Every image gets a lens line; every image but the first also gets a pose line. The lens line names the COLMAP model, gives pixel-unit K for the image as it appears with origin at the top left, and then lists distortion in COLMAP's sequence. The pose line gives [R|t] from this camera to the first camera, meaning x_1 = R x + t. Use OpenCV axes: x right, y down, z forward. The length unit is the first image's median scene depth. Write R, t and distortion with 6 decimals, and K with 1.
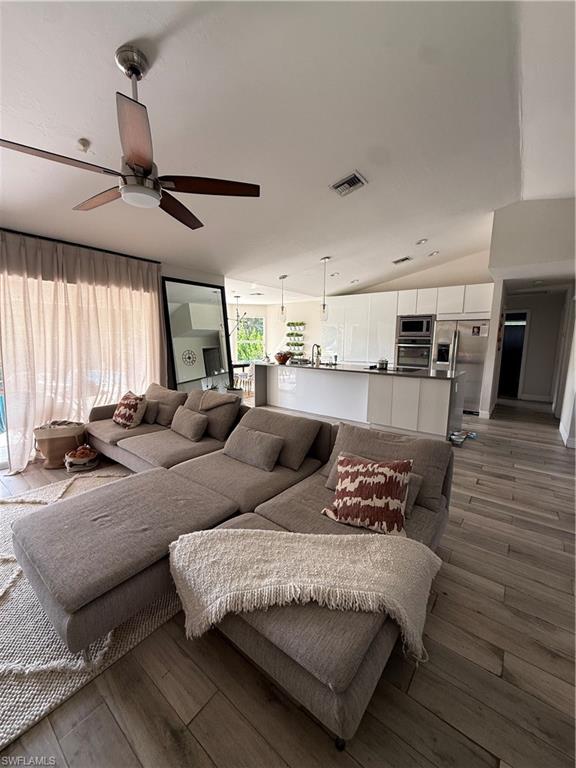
lens RADIAL K [[305.1, 0, 287.5], [0, 305.1, 380.7], [0, 0, 1]] dist [-0.002190, 0.000707]
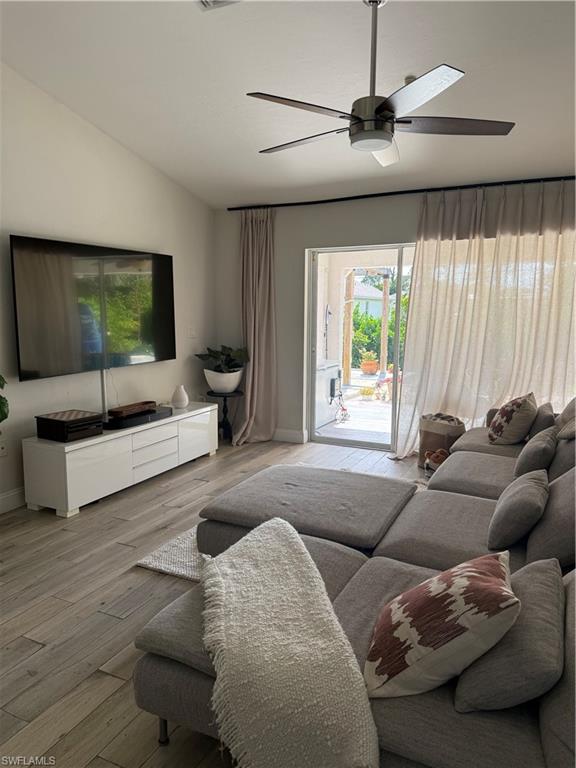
lens RADIAL K [[536.9, 0, 286.2], [0, 536.9, 391.6], [0, 0, 1]] dist [0.002037, -0.001175]
pose [[0.203632, 0.137554, -0.969336, 0.304573], [-0.143400, 0.983594, 0.109453, -0.012671], [0.968489, 0.116714, 0.220016, 0.159991]]
